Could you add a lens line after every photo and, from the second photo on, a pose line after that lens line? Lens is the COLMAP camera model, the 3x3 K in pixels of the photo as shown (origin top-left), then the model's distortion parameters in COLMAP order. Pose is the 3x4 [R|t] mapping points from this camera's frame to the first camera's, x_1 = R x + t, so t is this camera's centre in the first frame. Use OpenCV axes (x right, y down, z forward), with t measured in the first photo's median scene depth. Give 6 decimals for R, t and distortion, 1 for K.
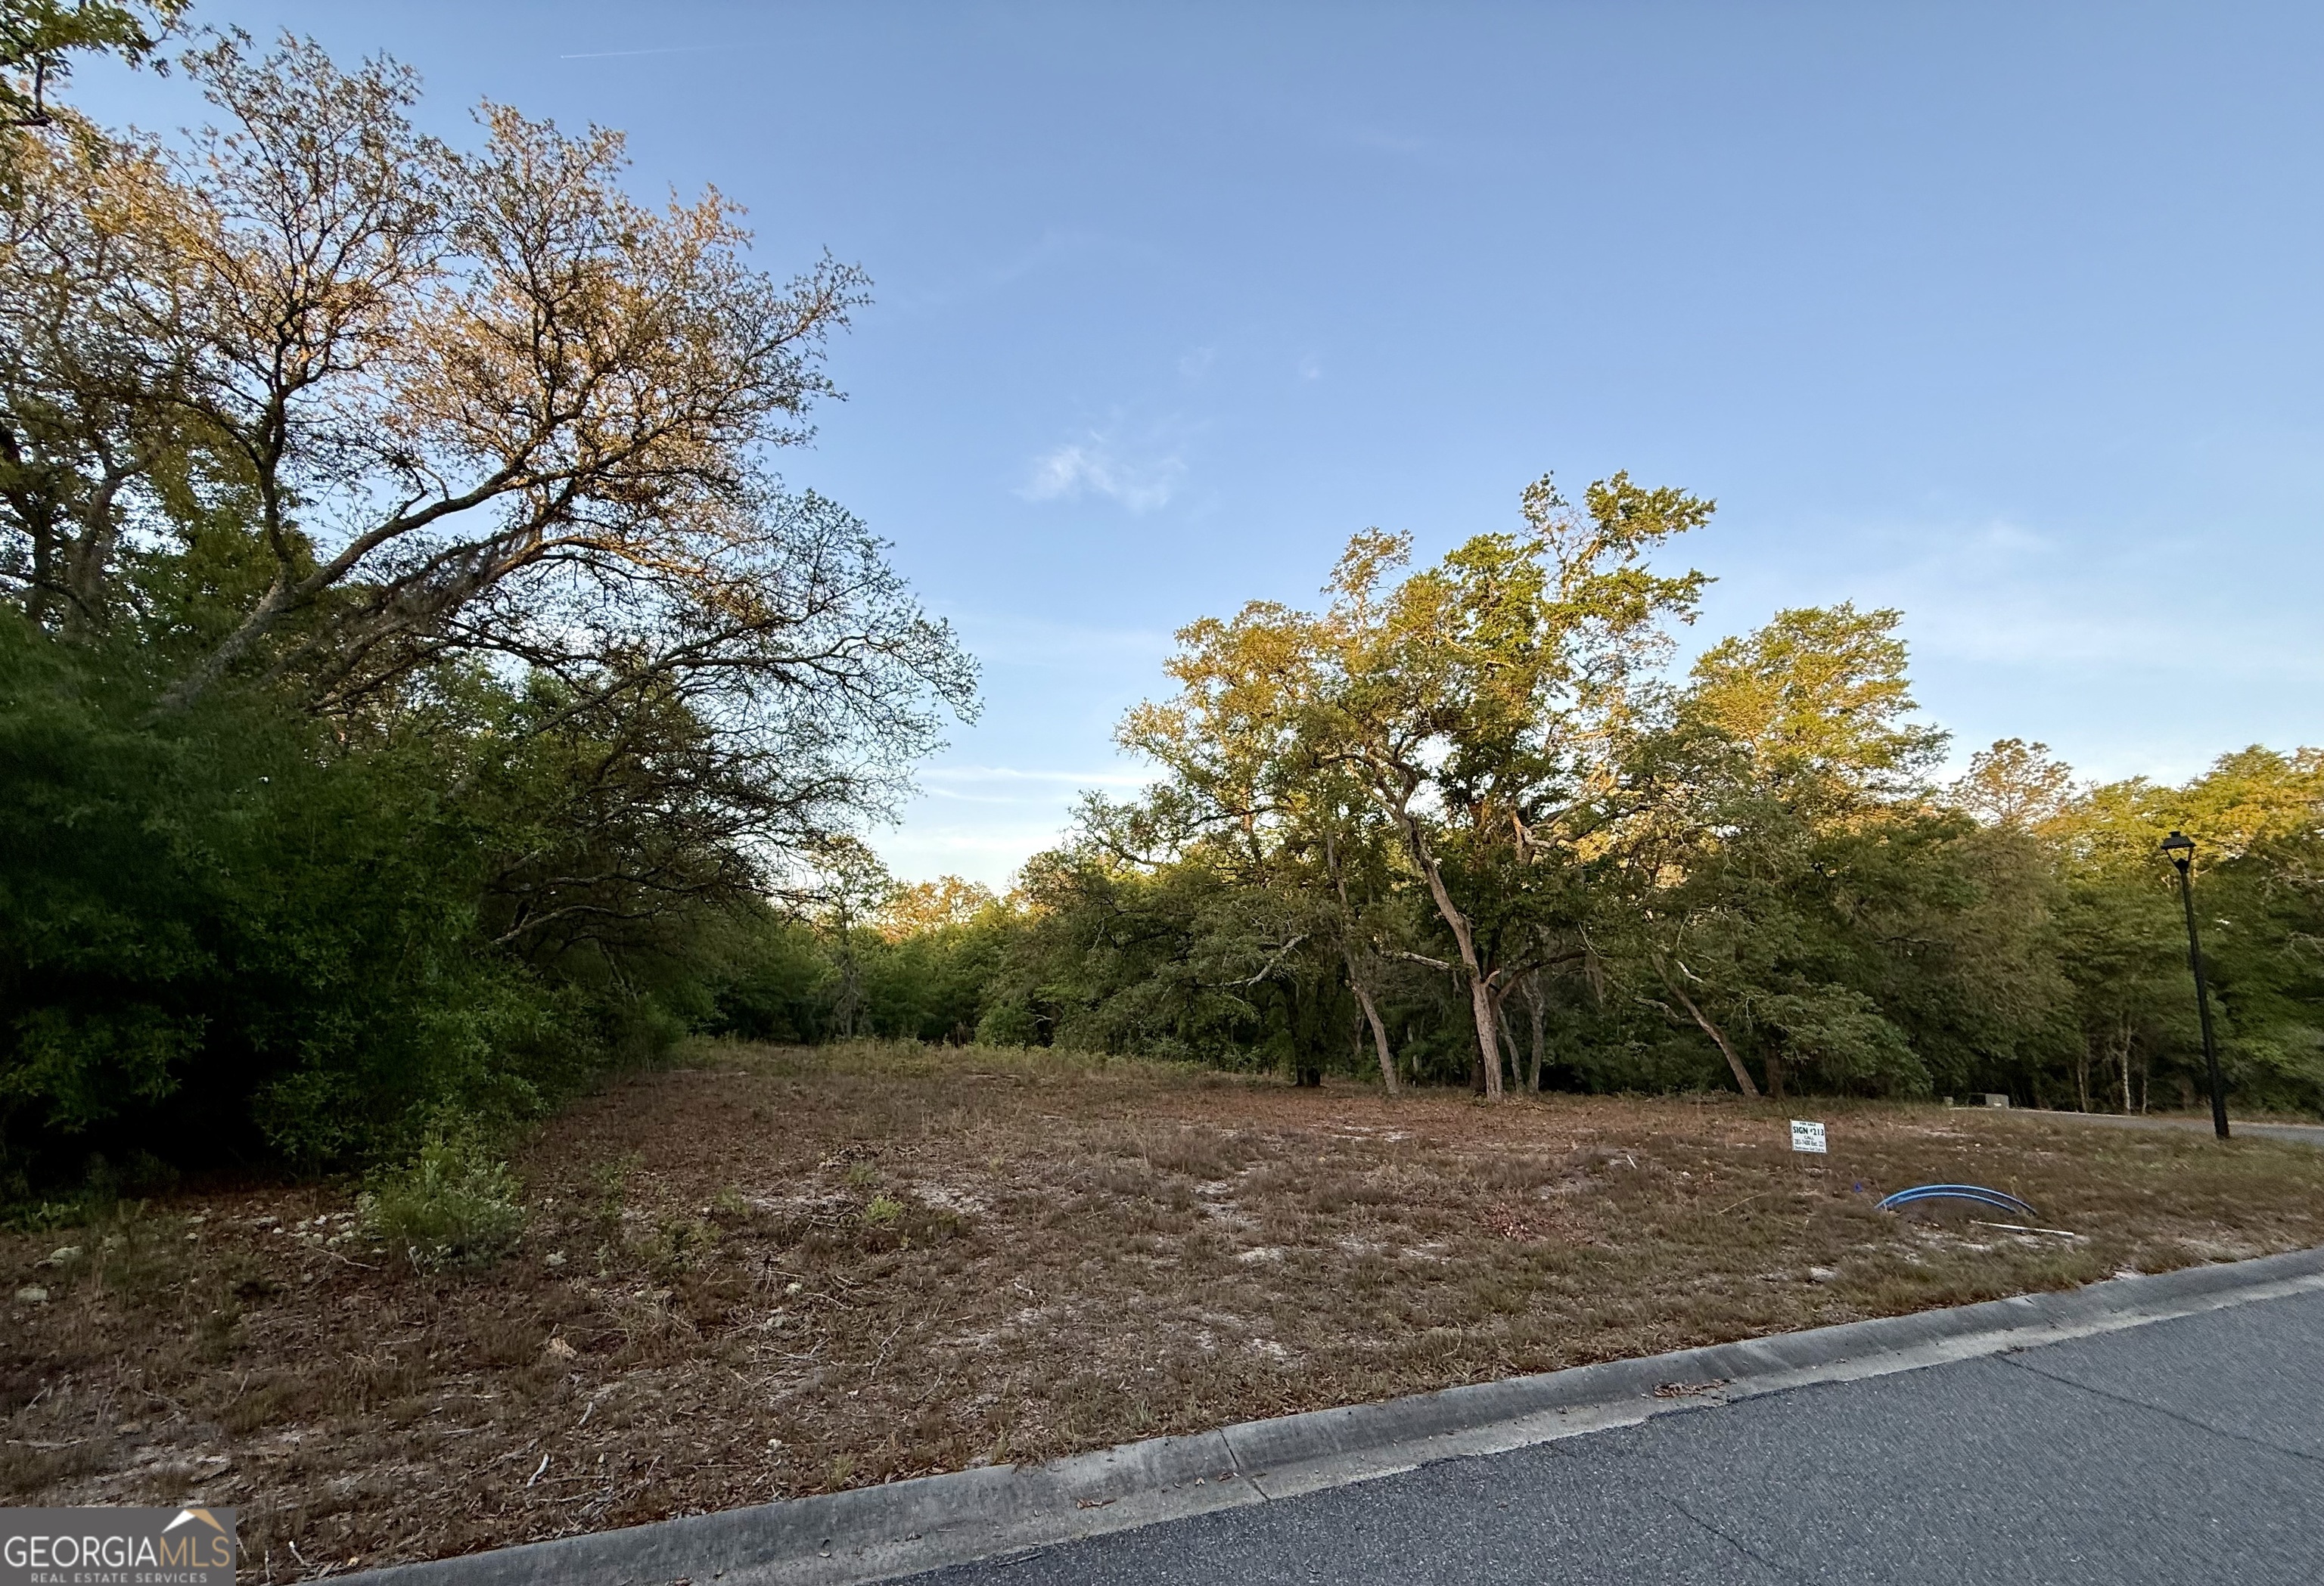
lens RADIAL K [[945.9, 0, 1157.5], [0, 945.9, 859.3], [0, 0, 1]] dist [-0.002871, -0.000104]
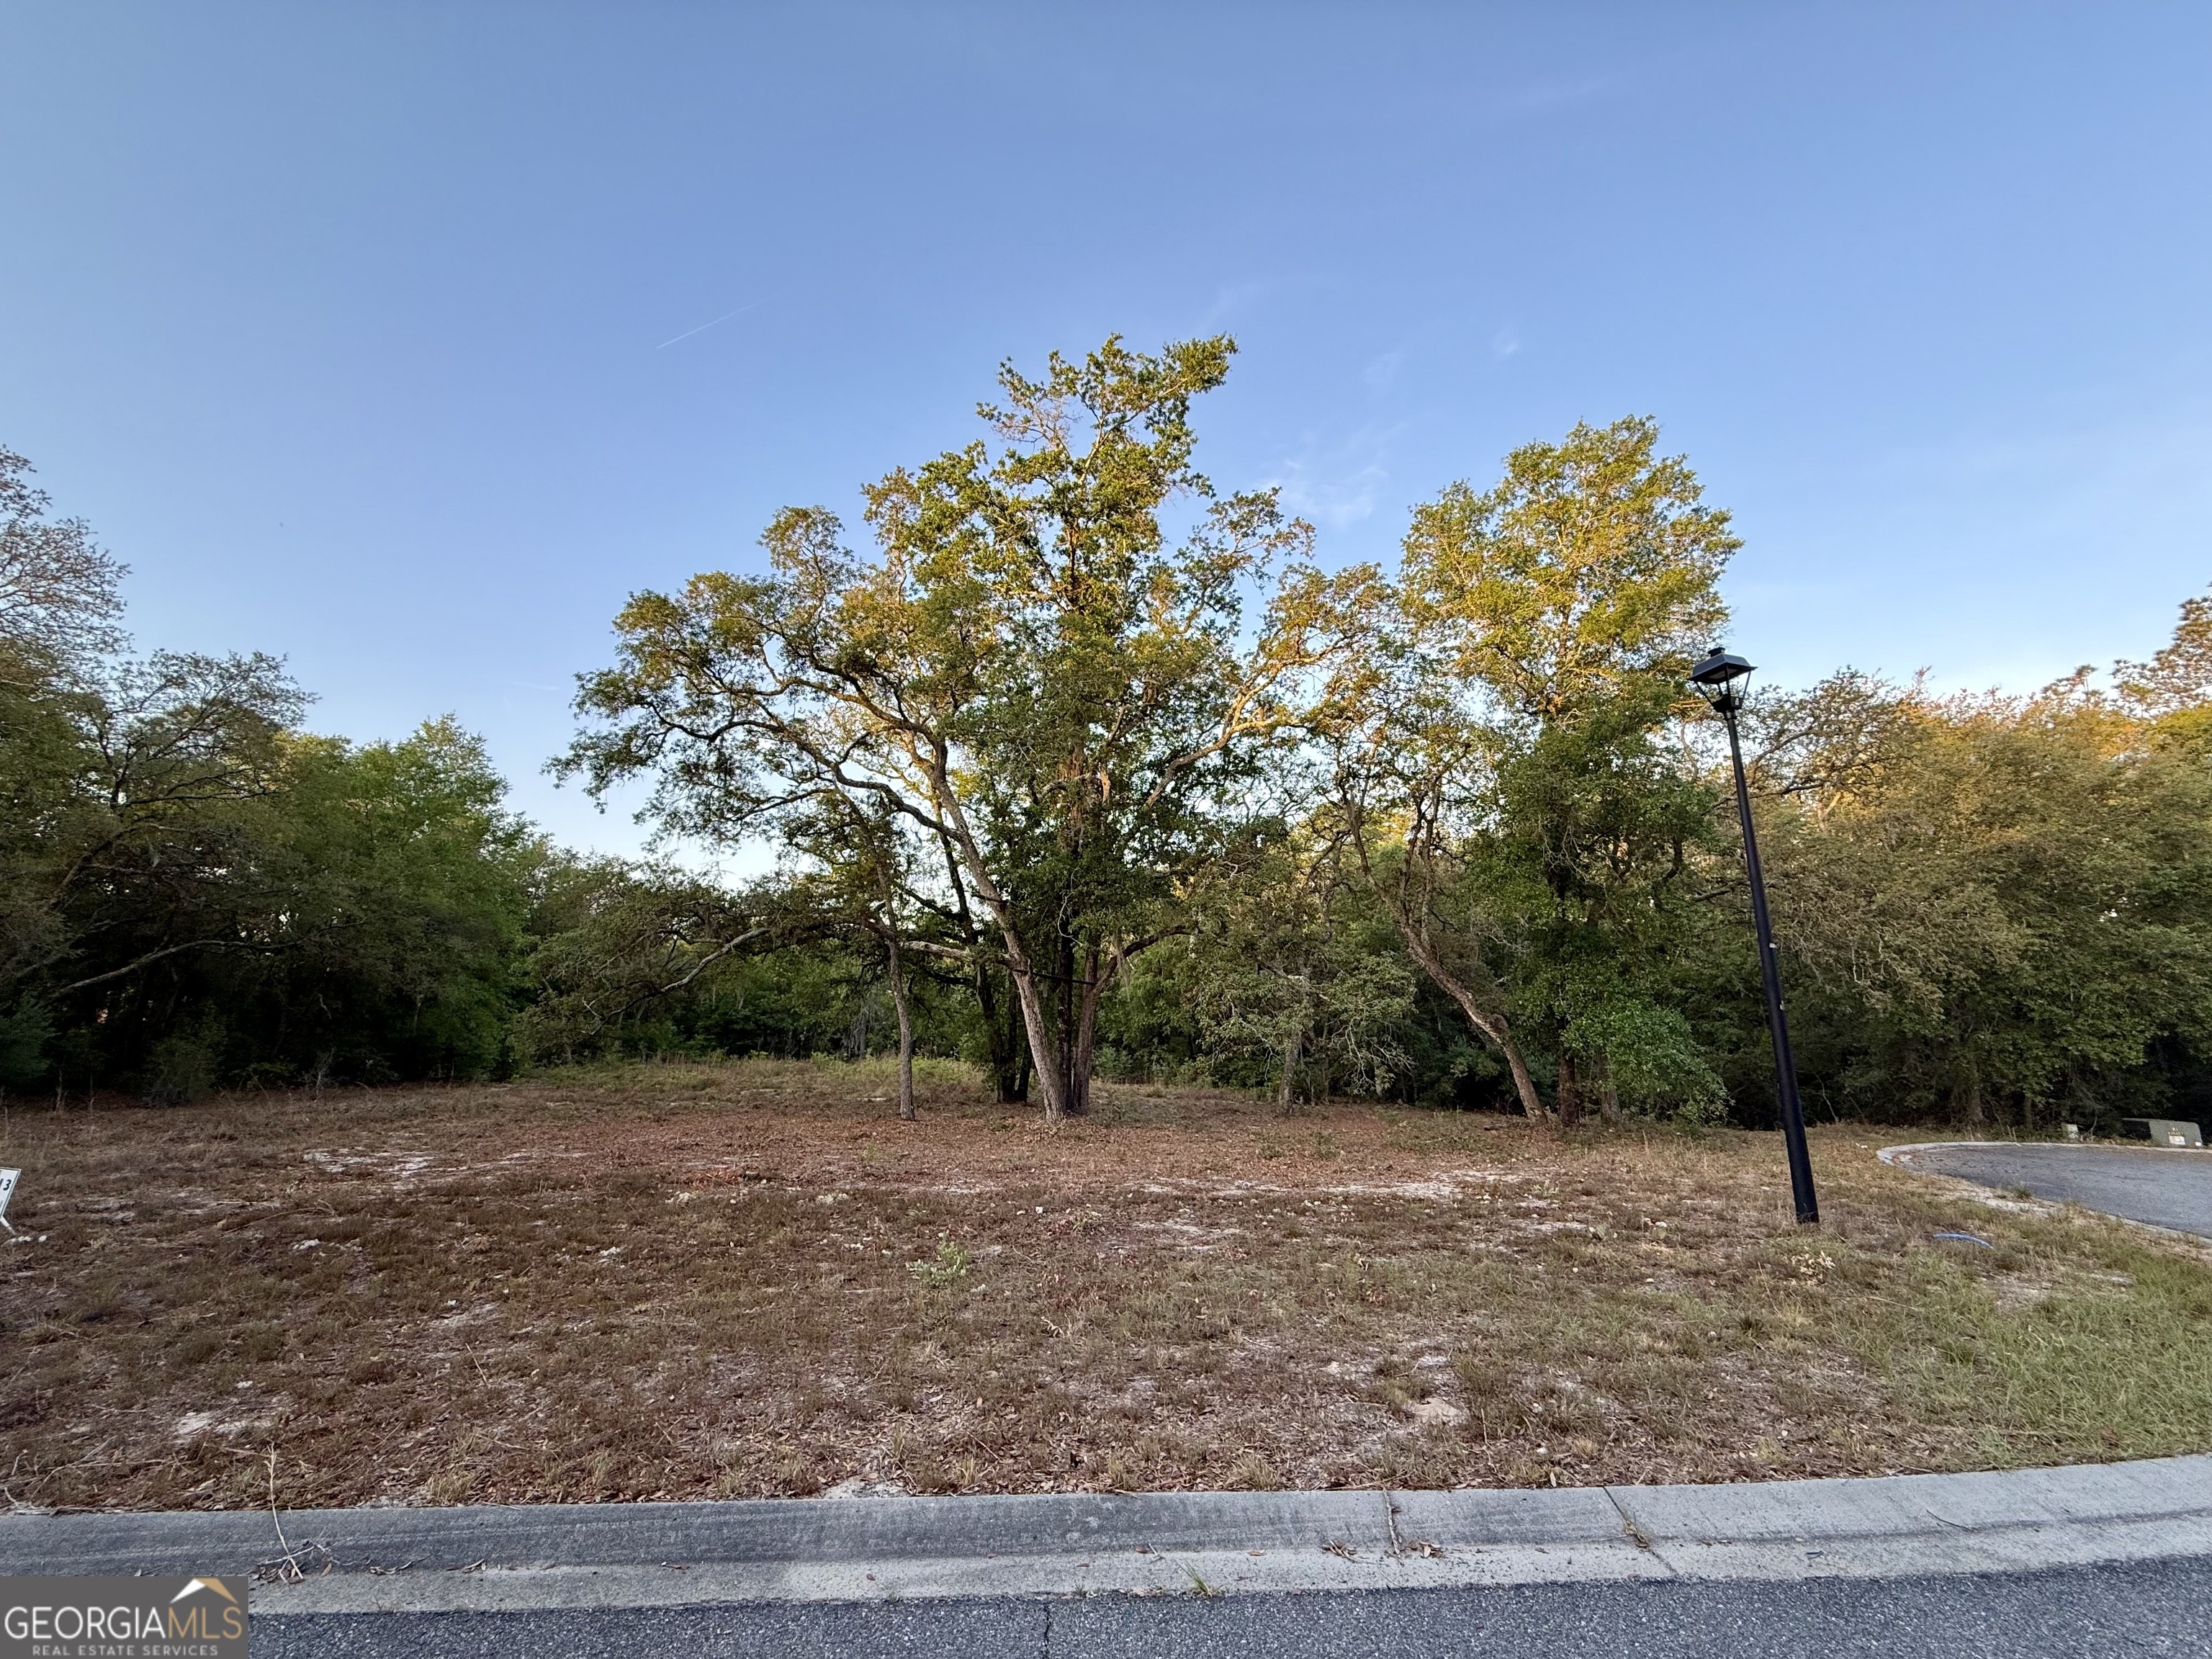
lens RADIAL K [[902.6, 0, 1106.0], [0, 902.6, 829.5], [0, 0, 1]] dist [0.001253, -0.000031]
pose [[0.936922, -0.096548, -0.335941, 0.451216], [0.077570, 0.994562, -0.069492, 0.044804], [0.340823, 0.039050, 0.939316, 0.195745]]
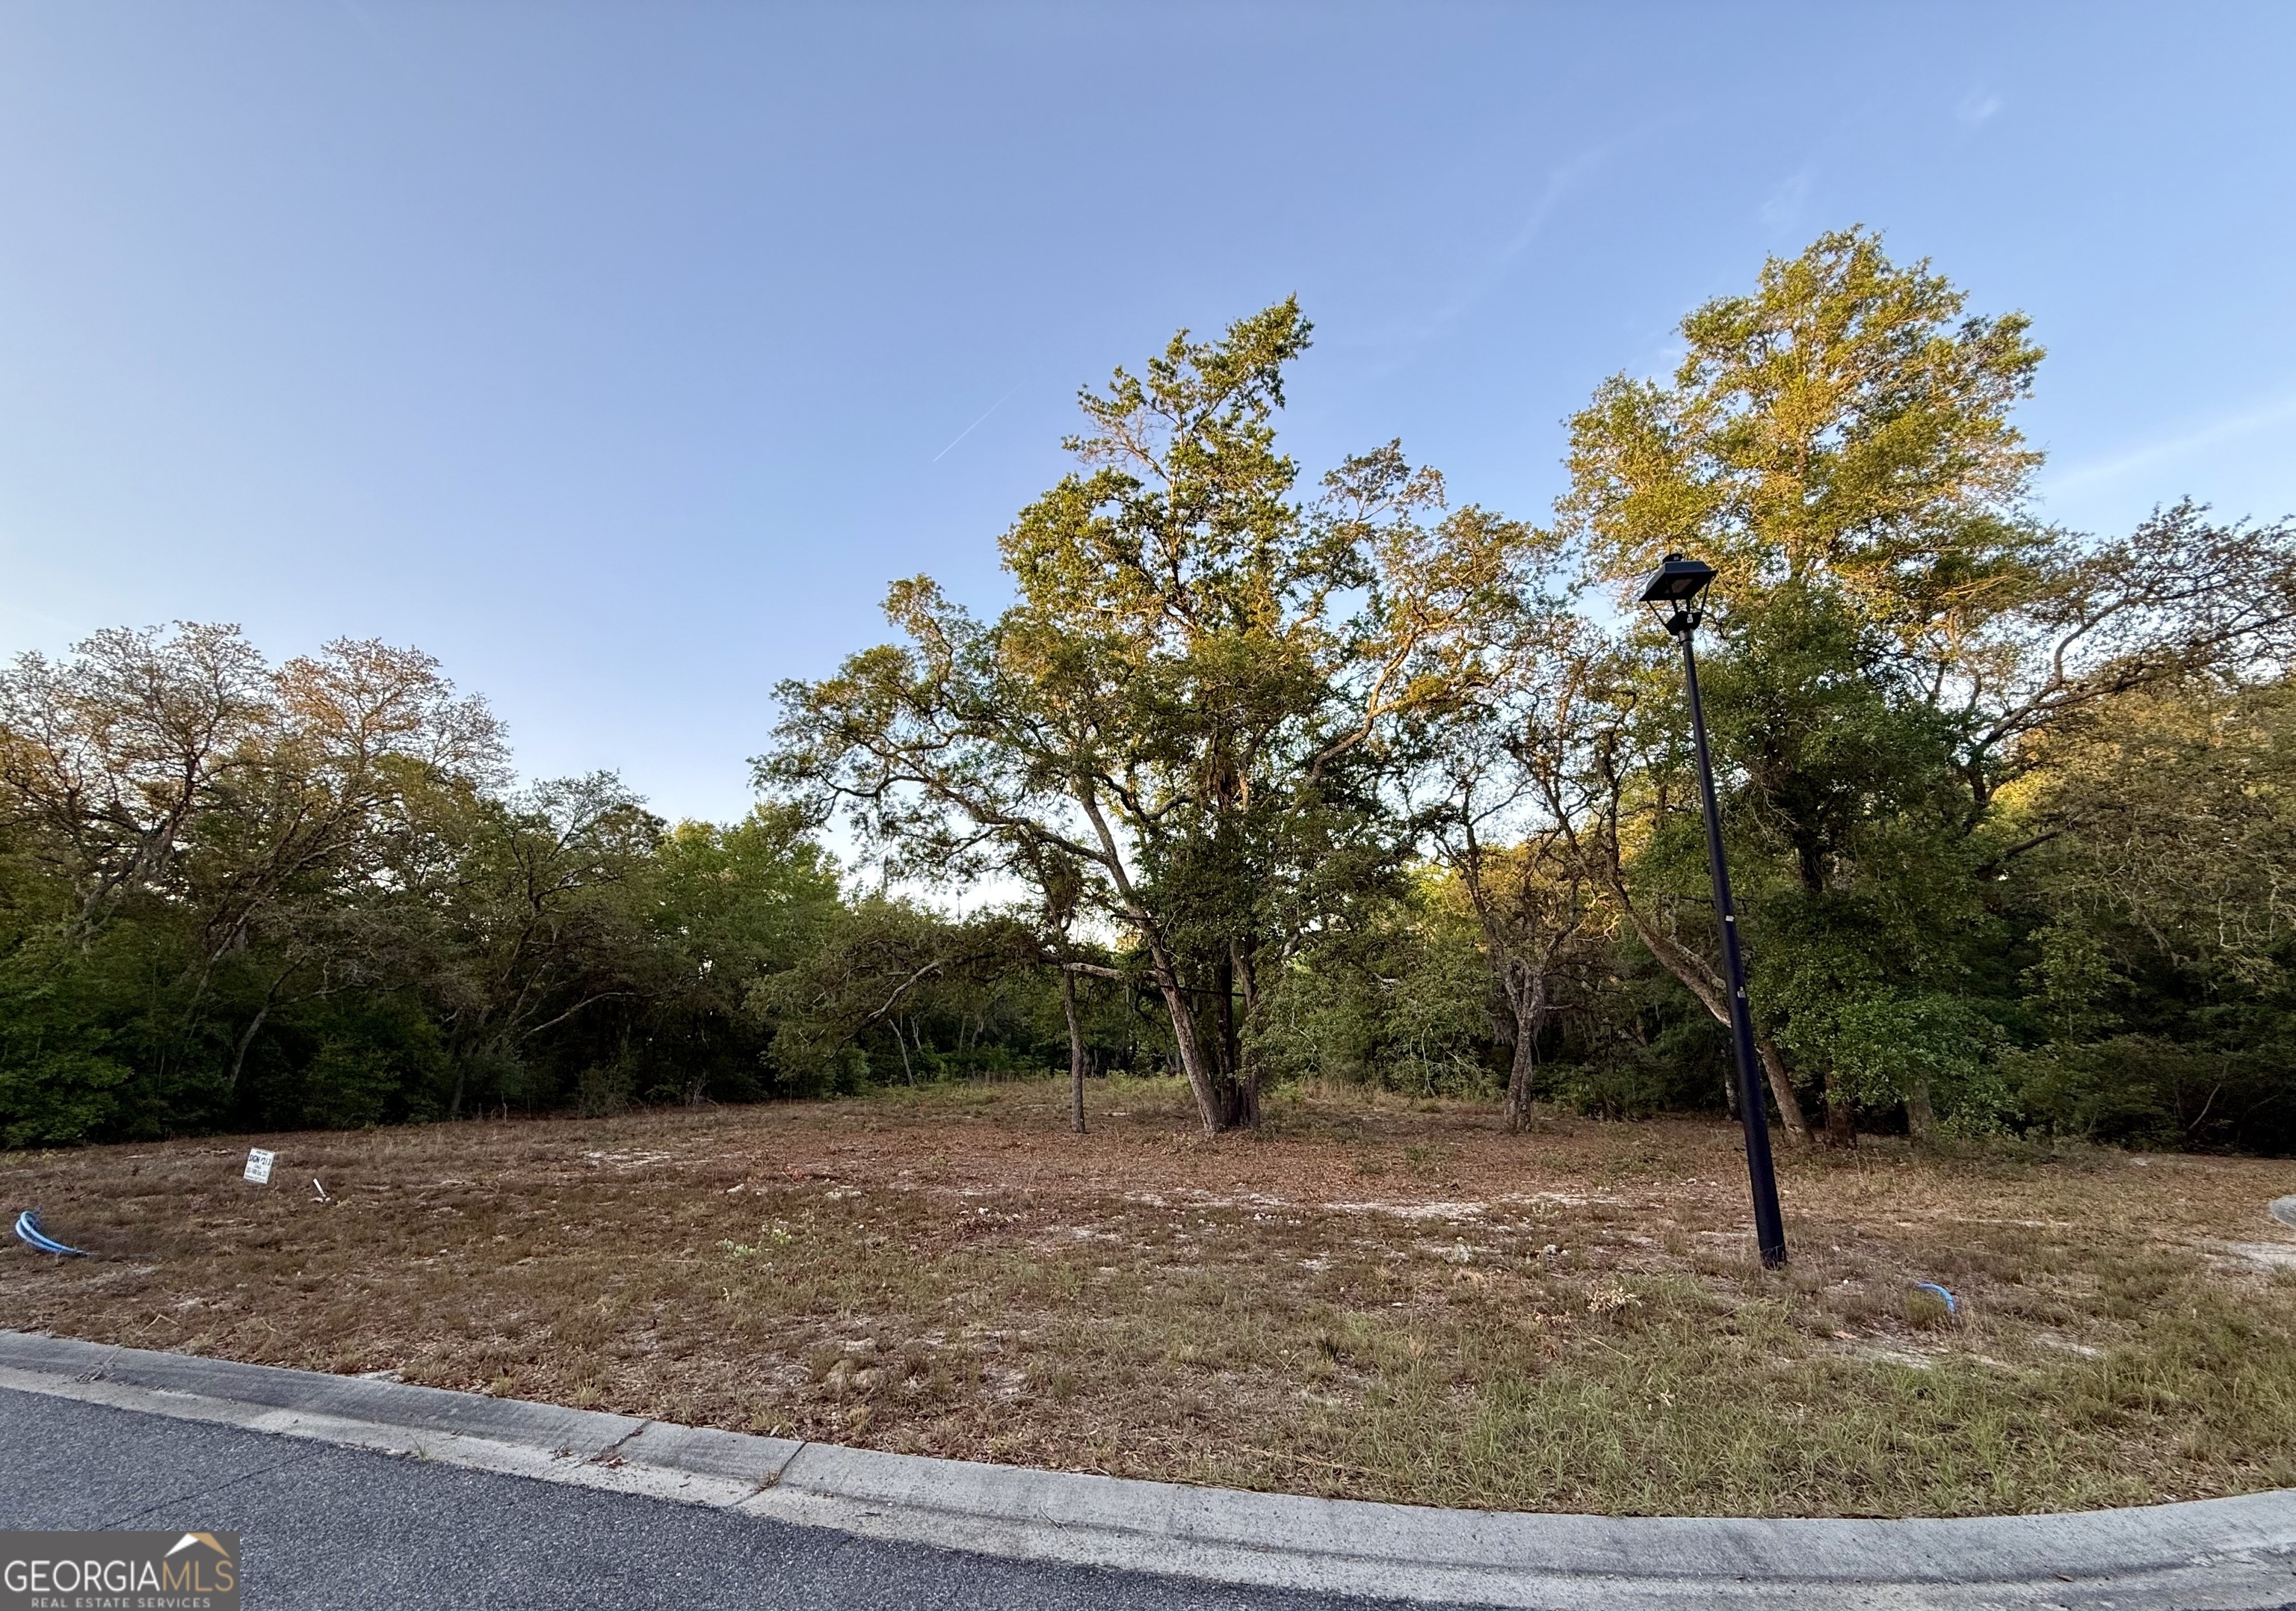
lens RADIAL K [[947.2, 0, 1152.5], [0, 947.2, 858.4], [0, 0, 1]] dist [0.000266, 0.000193]
pose [[0.736797, -0.172313, -0.653787, 0.779257], [0.152714, 0.984403, -0.087347, 0.079581], [0.658641, -0.035486, 0.751620, 0.335431]]
